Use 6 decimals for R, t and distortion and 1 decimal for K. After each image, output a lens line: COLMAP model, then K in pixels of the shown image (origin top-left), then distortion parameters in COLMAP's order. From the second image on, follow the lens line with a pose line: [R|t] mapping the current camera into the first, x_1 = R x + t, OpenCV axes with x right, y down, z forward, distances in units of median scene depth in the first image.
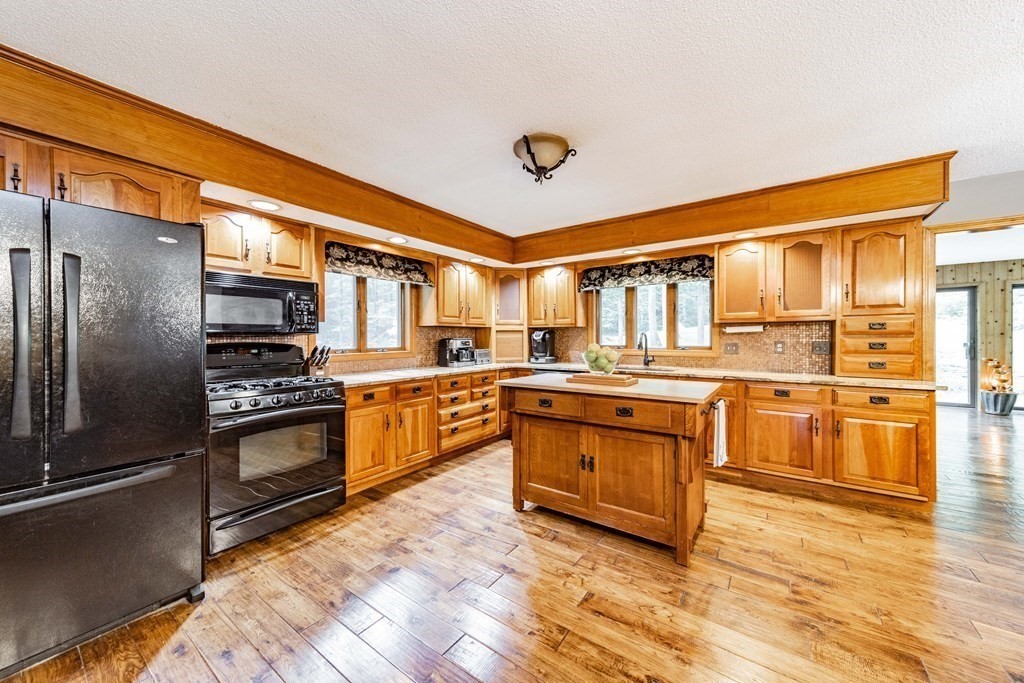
lens RADIAL K [[368.7, 0, 499.3], [0, 368.7, 337.3], [0, 0, 1]] dist [0.009007, -0.000555]
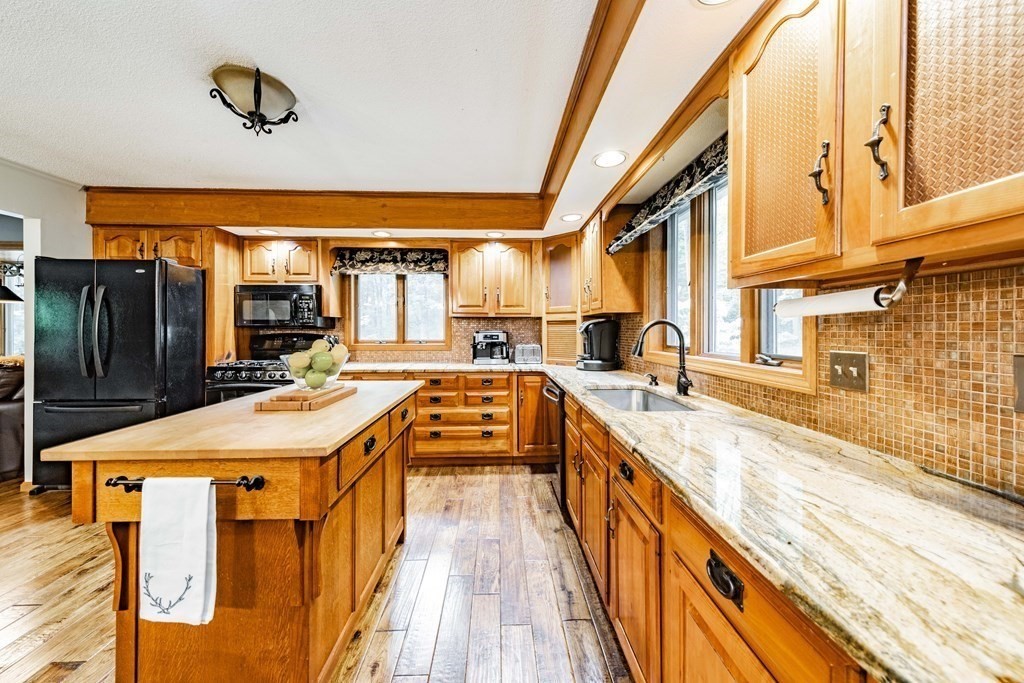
lens RADIAL K [[368.7, 0, 516.3], [0, 368.7, 331.8], [0, 0, 1]] dist [0.009007, -0.000555]
pose [[0.618181, 0.007933, -0.785996, 0.726338], [-0.003368, 0.999967, 0.007444, -0.002341], [0.786029, -0.001954, 0.618187, 0.636421]]
